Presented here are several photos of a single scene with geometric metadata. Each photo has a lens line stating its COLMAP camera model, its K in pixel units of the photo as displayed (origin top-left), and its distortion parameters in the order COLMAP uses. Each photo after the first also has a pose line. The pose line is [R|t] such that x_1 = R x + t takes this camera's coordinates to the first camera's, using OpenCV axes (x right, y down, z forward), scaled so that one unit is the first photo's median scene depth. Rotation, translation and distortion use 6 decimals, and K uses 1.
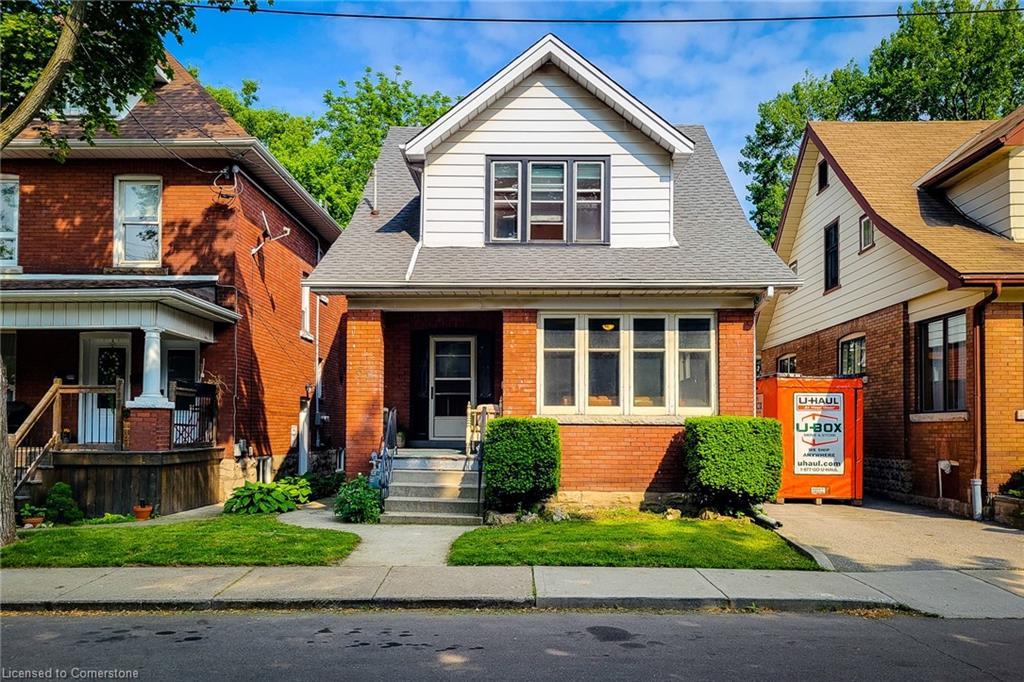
lens RADIAL K [[794.8, 0, 499.0], [0, 794.8, 412.5], [0, 0, 1]] dist [0.036340, -0.006197]
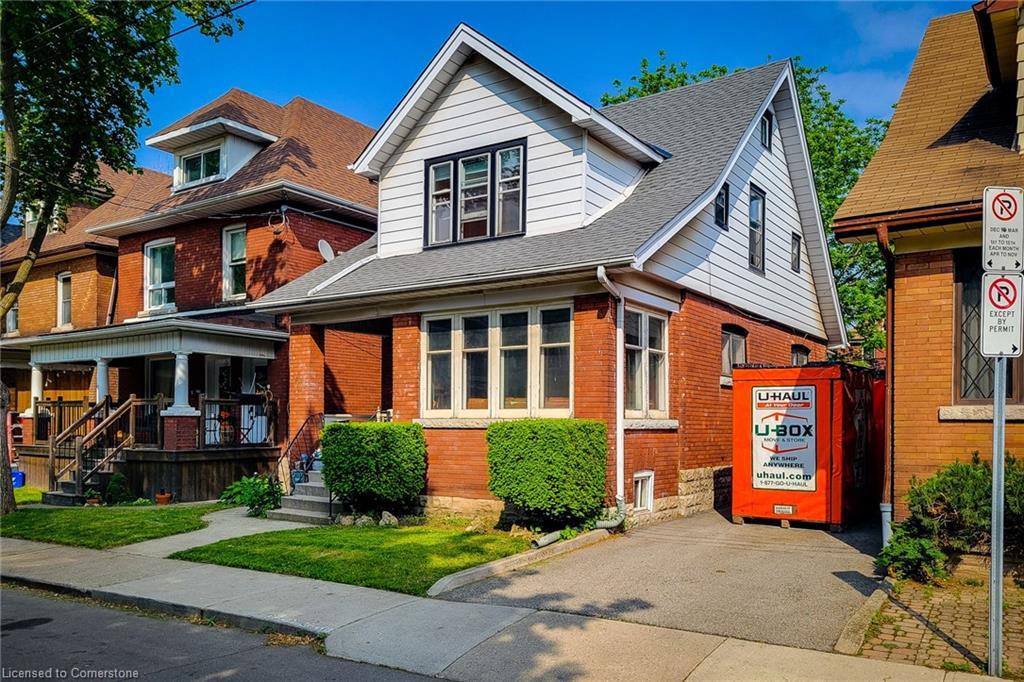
lens RADIAL K [[794.8, 0, 527.1], [0, 794.8, 428.5], [0, 0, 1]] dist [0.036340, -0.006197]
pose [[0.851503, -0.001669, -0.524347, 0.643686], [0.014594, 0.999683, 0.020518, -0.003115], [0.524146, -0.025123, 0.851258, 0.209224]]
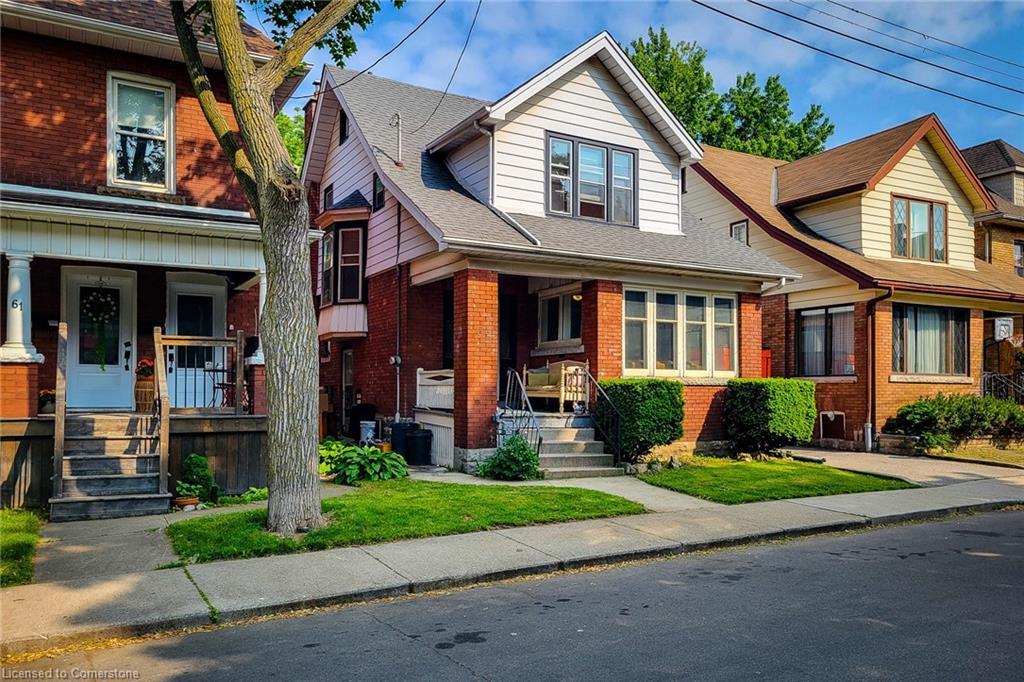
lens RADIAL K [[794.8, 0, 528.0], [0, 794.8, 396.6], [0, 0, 1]] dist [0.036340, -0.006197]
pose [[0.847155, -0.006271, 0.531309, -0.621681], [-0.007929, 0.999670, 0.024442, 0.004979], [-0.531287, -0.024919, 0.846825, 0.112314]]
